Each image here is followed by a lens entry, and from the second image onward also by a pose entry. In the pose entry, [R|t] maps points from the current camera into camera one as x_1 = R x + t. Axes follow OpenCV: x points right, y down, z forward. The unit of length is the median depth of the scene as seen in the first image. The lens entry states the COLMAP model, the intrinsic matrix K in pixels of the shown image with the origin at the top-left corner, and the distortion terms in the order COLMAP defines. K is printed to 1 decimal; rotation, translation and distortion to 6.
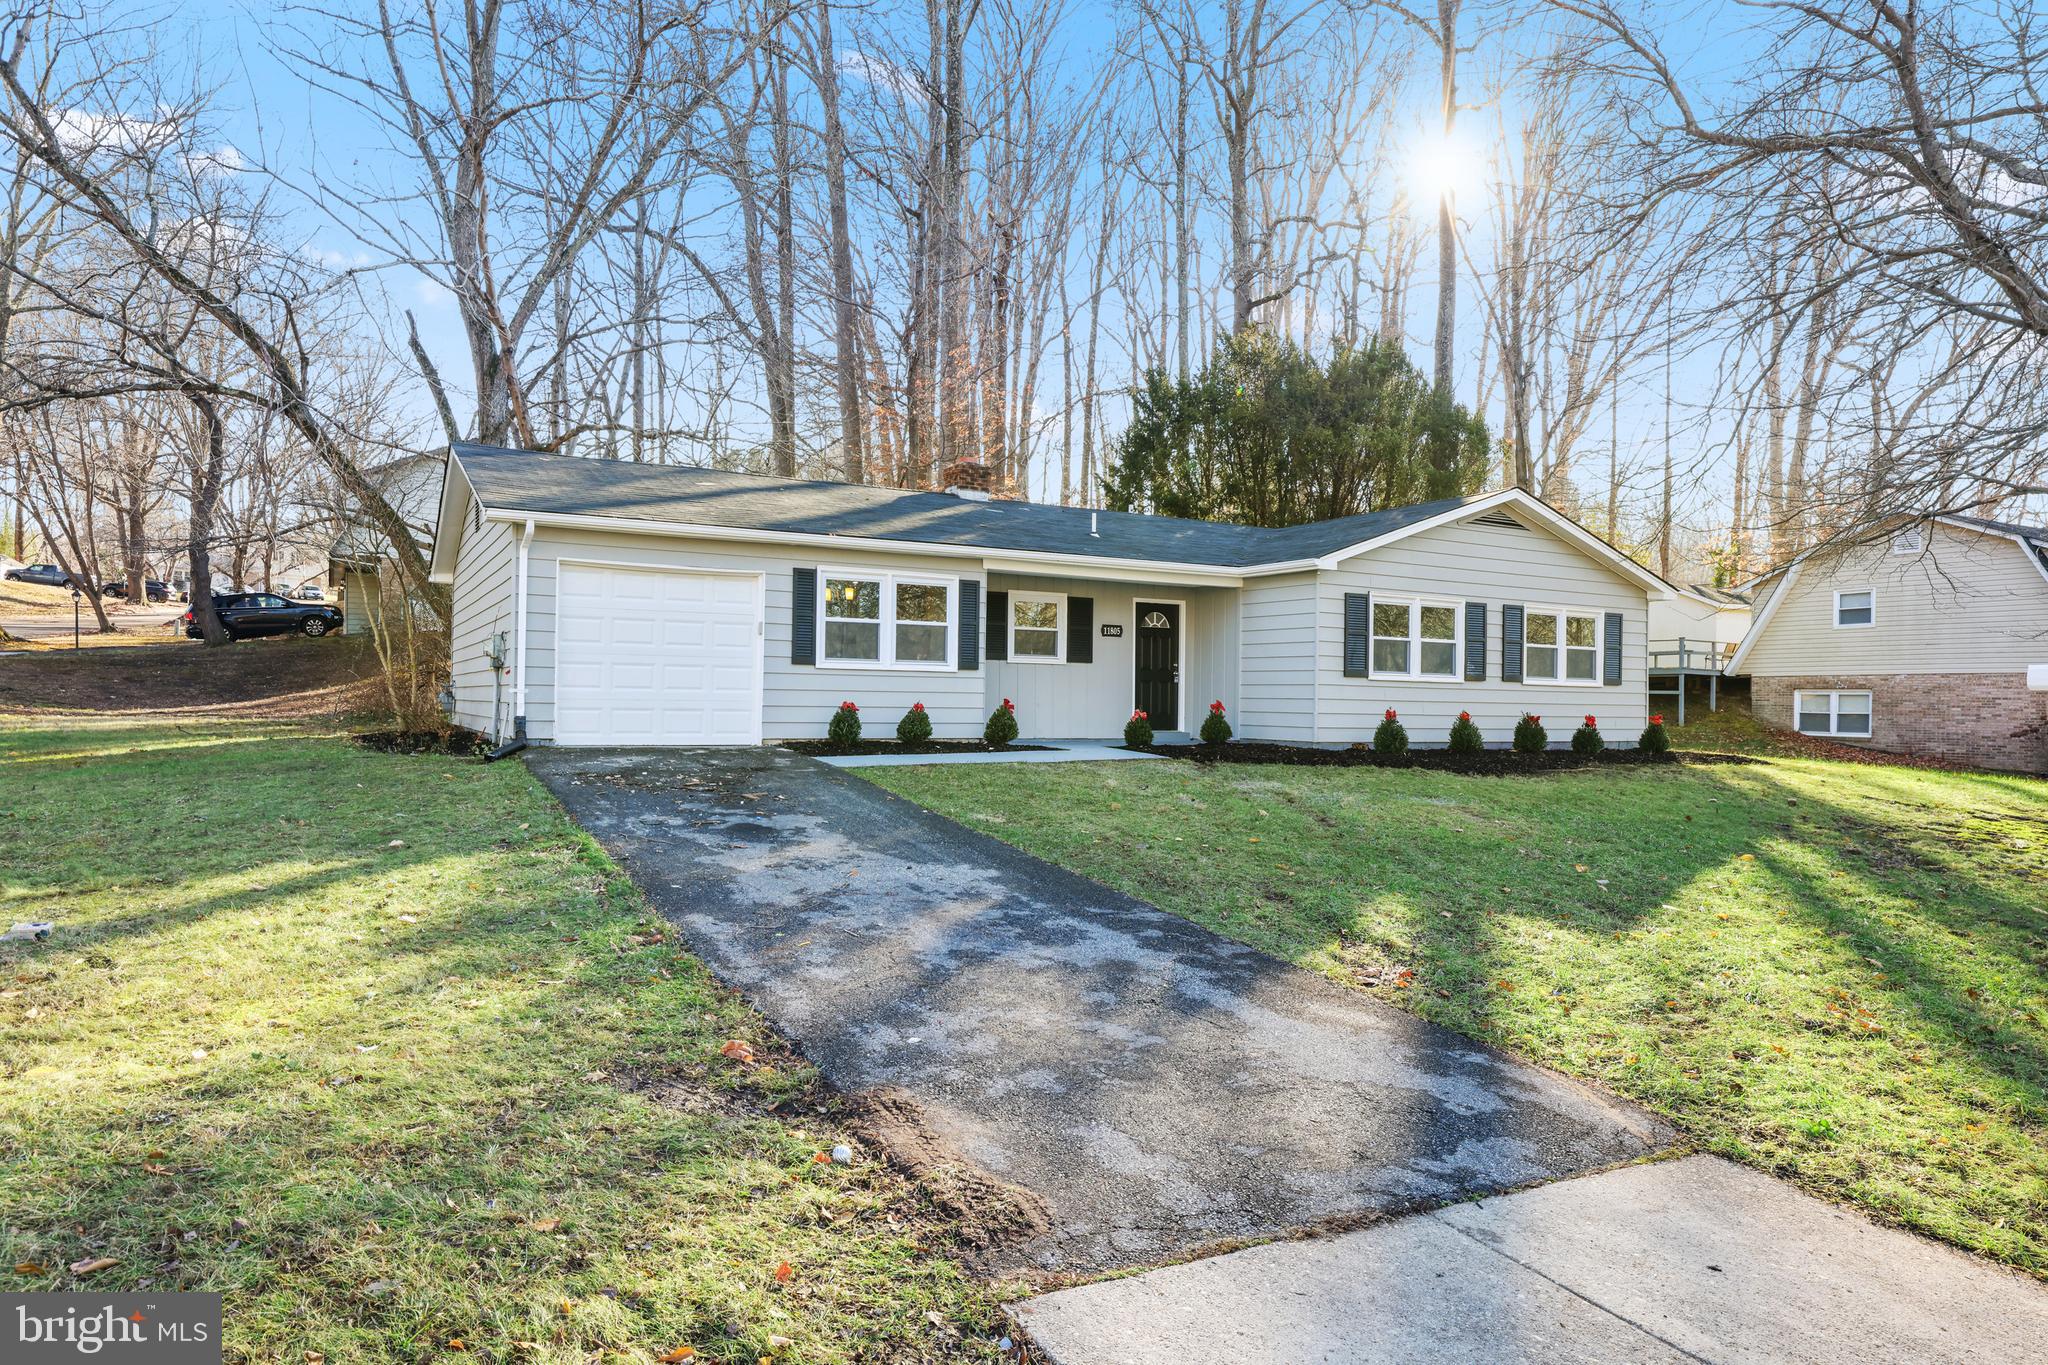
lens RADIAL K [[1247.1, 0, 1025.4], [0, 1247.1, 684.1], [0, 0, 1]] dist [-0.003294, -0.000137]
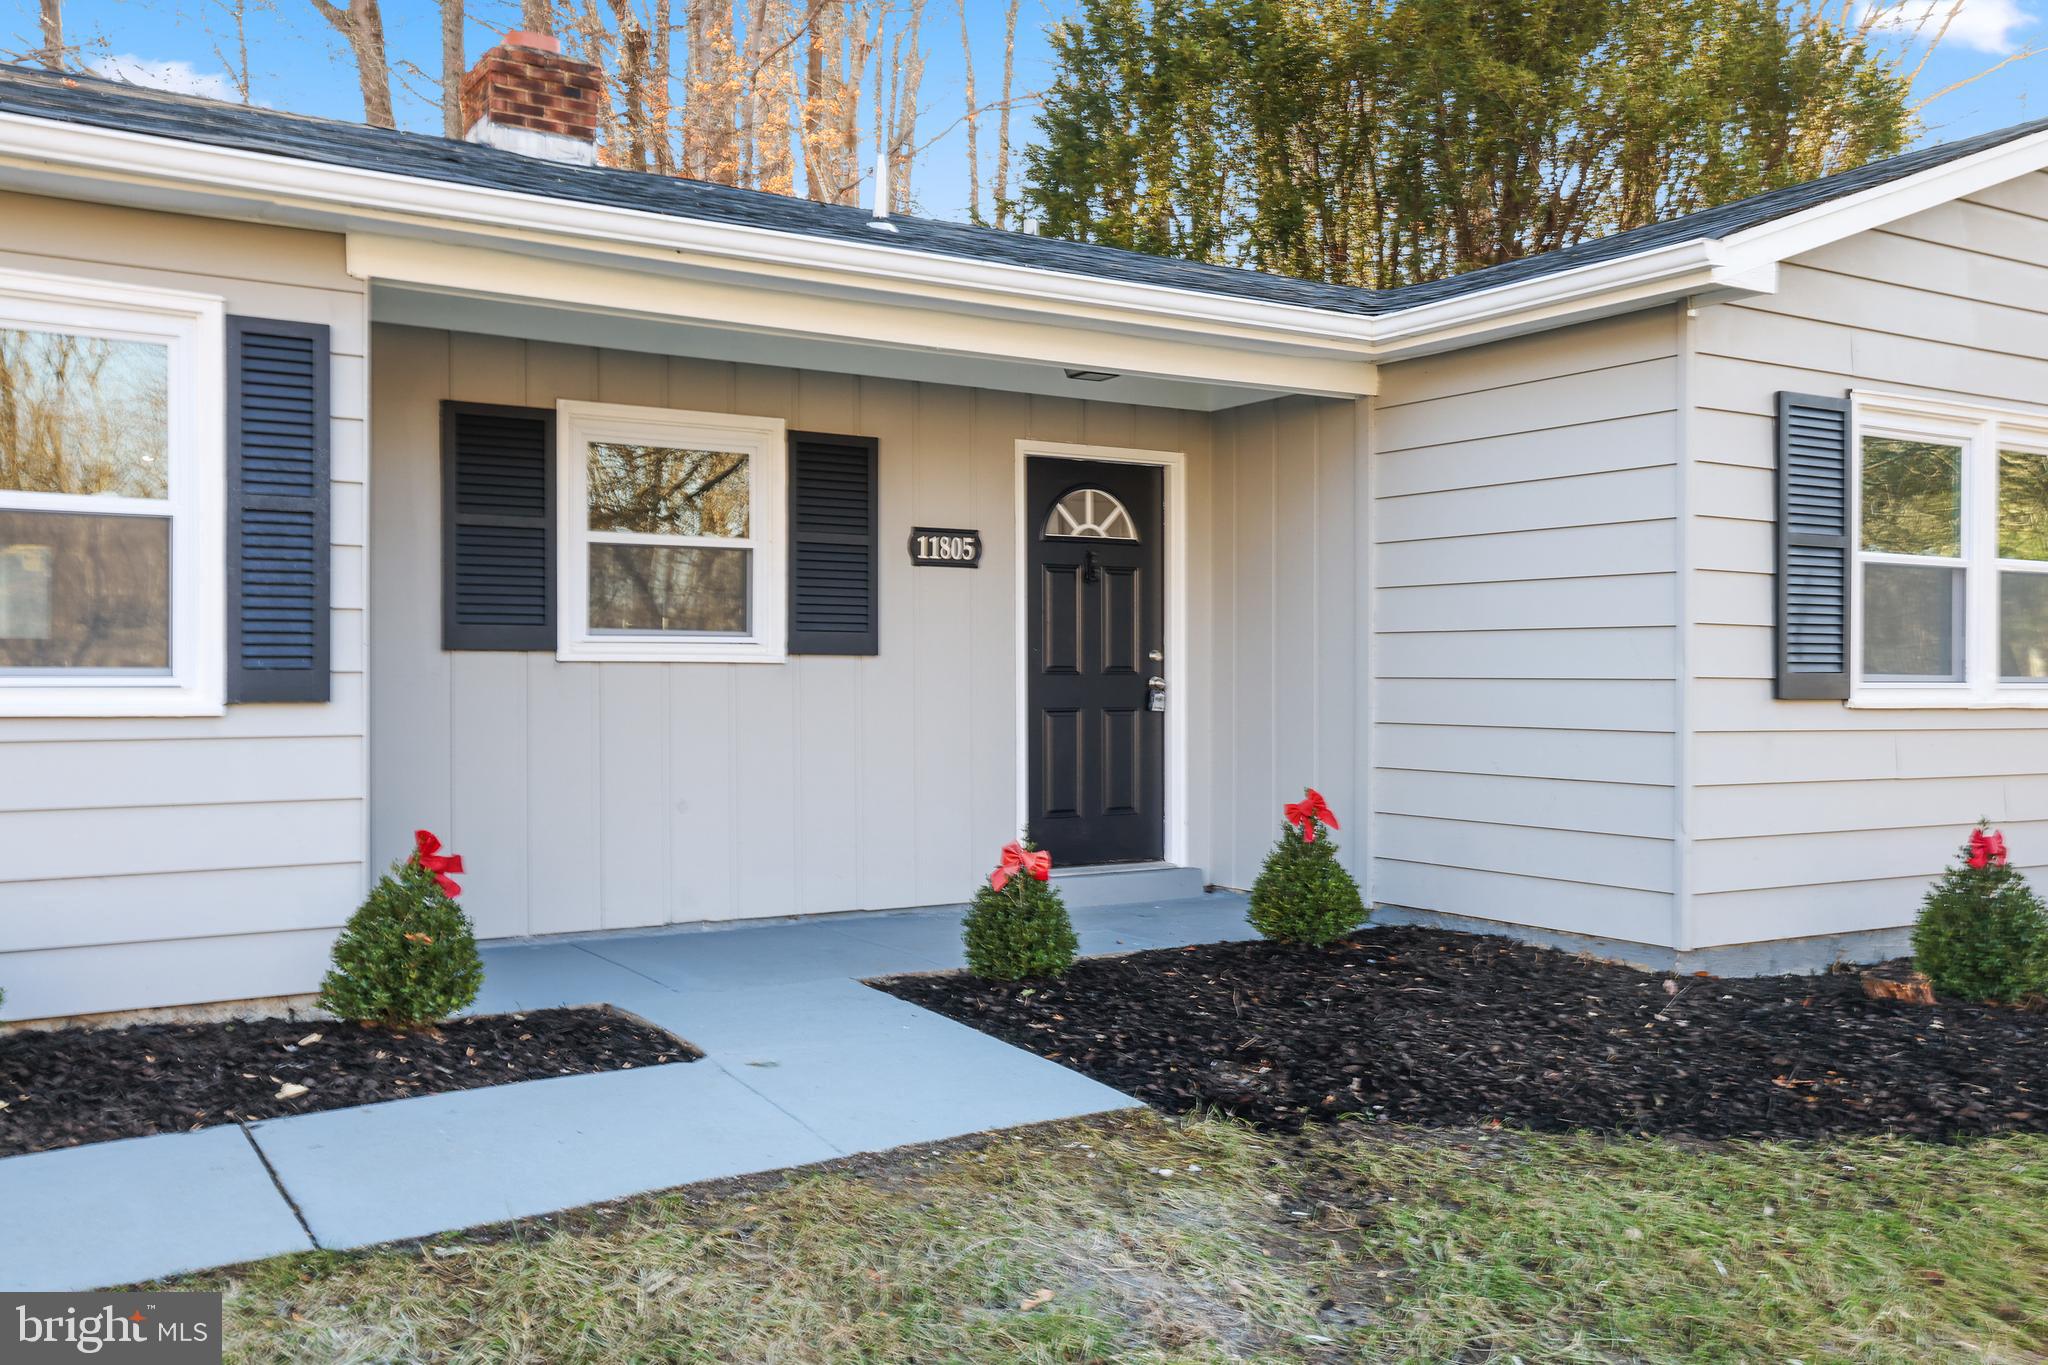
lens RADIAL K [[1751.3, 0, 1022.0], [0, 1751.3, 682.5], [0, 0, 1]] dist [0.010091, 0.001582]
pose [[0.998874, -0.011641, 0.045988, 0.069063], [0.010996, 0.999838, 0.014236, -0.015995], [-0.046147, -0.013714, 0.998841, 0.583349]]
